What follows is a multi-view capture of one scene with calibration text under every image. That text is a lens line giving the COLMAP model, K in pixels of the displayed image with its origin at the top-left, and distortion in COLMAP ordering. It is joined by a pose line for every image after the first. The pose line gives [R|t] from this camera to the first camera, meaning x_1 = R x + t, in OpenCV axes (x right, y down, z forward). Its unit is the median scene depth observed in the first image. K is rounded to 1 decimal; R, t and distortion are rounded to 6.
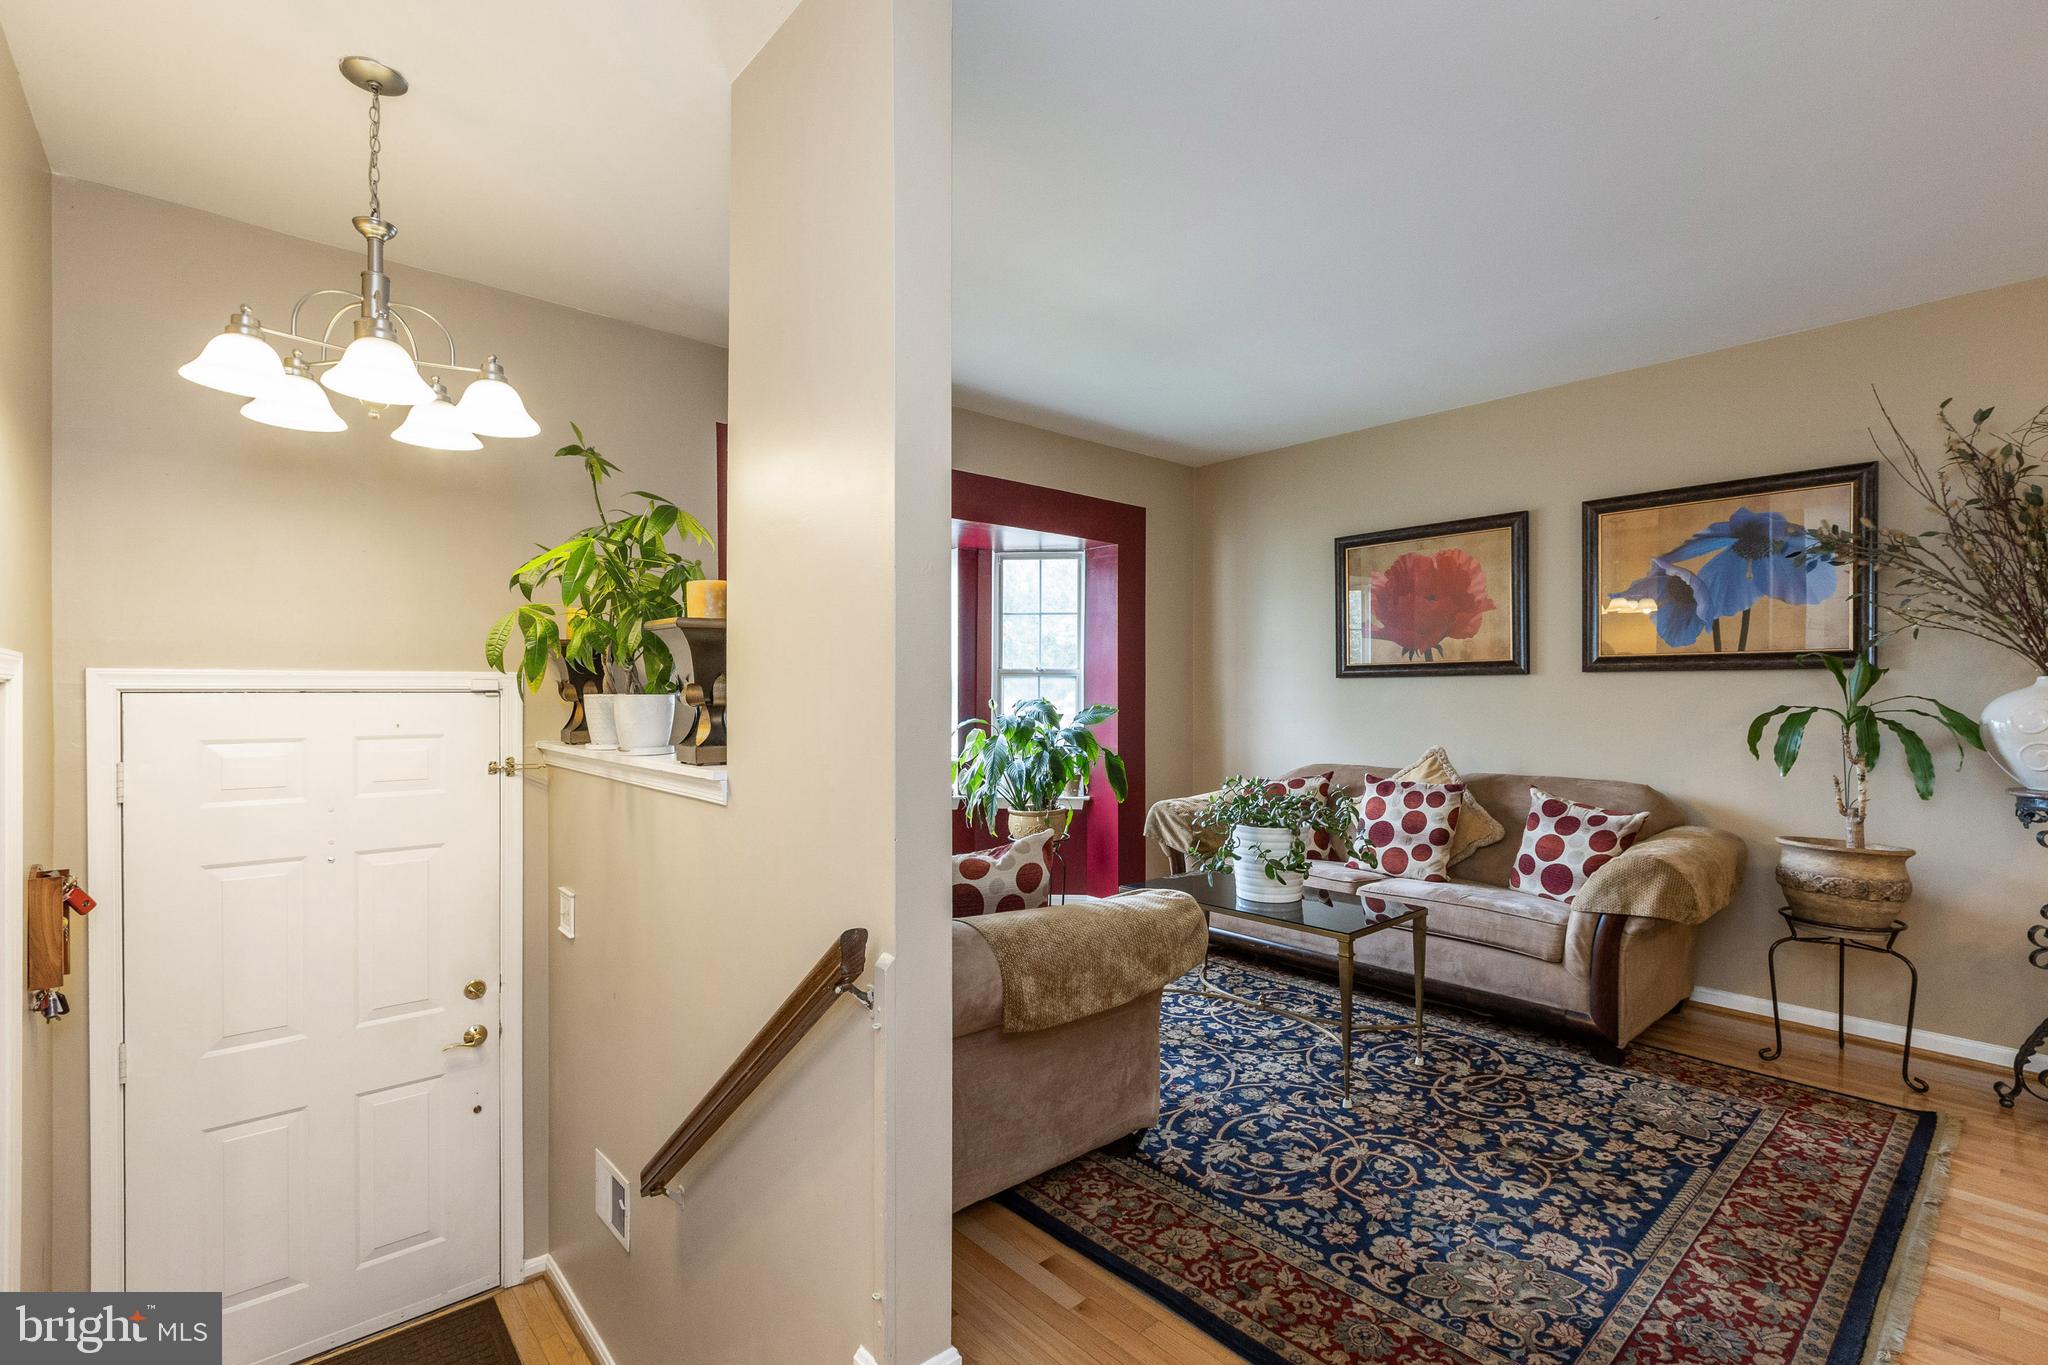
lens RADIAL K [[933.6, 0, 1018.0], [0, 933.6, 693.2], [0, 0, 1]] dist [0.001127, -0.000031]
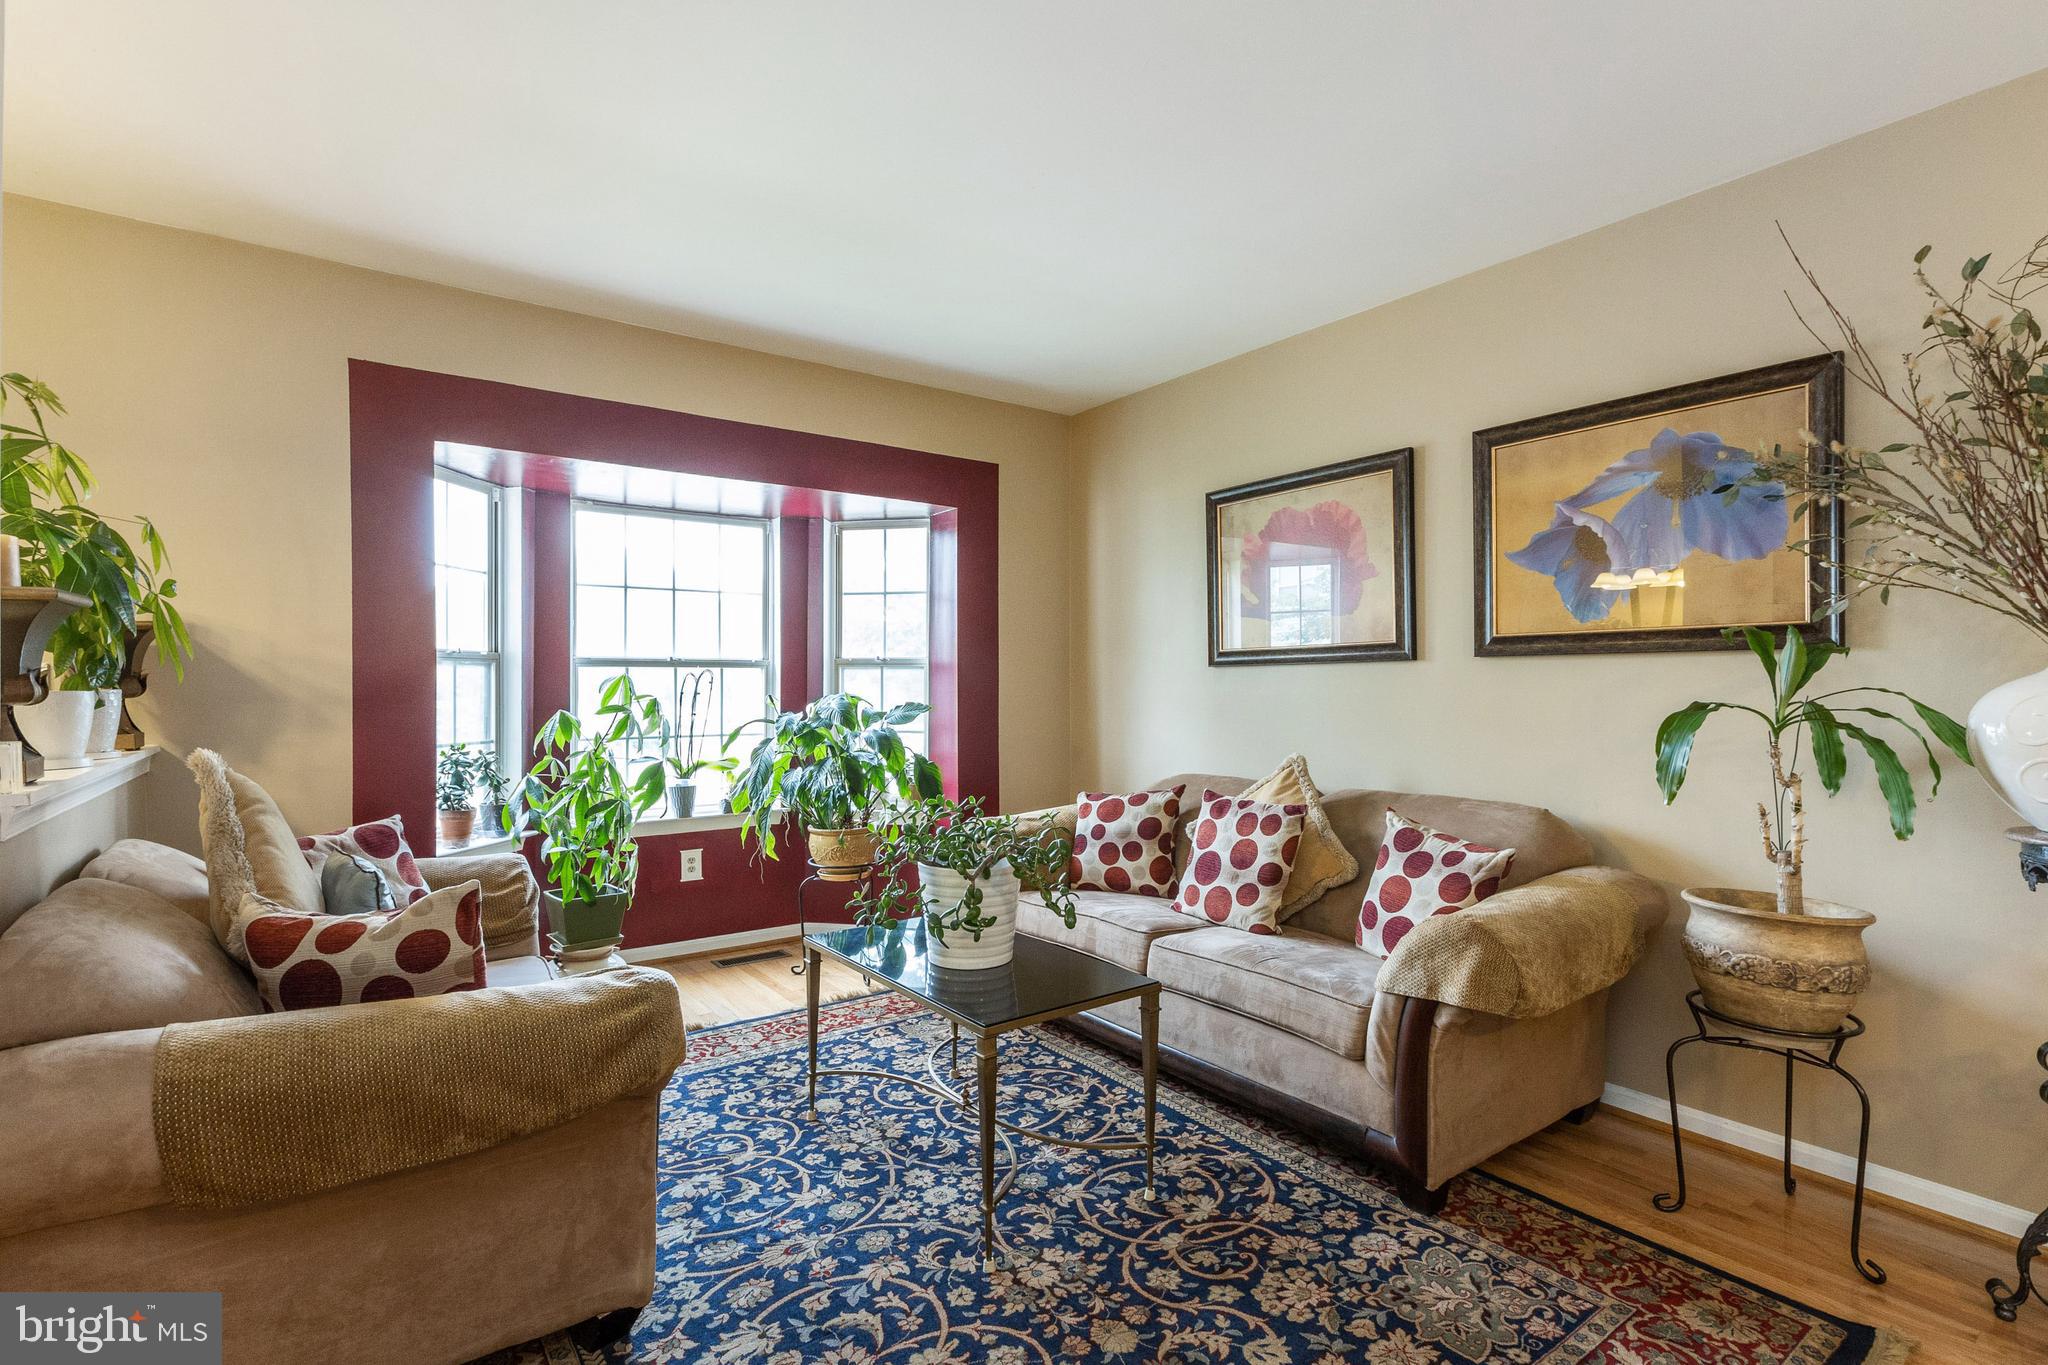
lens RADIAL K [[969.8, 0, 1024.0], [0, 969.8, 682.5], [0, 0, 1]] dist [0.002557, -0.000172]
pose [[0.996057, -0.003212, -0.088659, 0.383316], [0.002763, 0.999983, -0.005180, 0.001091], [0.088674, 0.004914, 0.996049, 0.229617]]
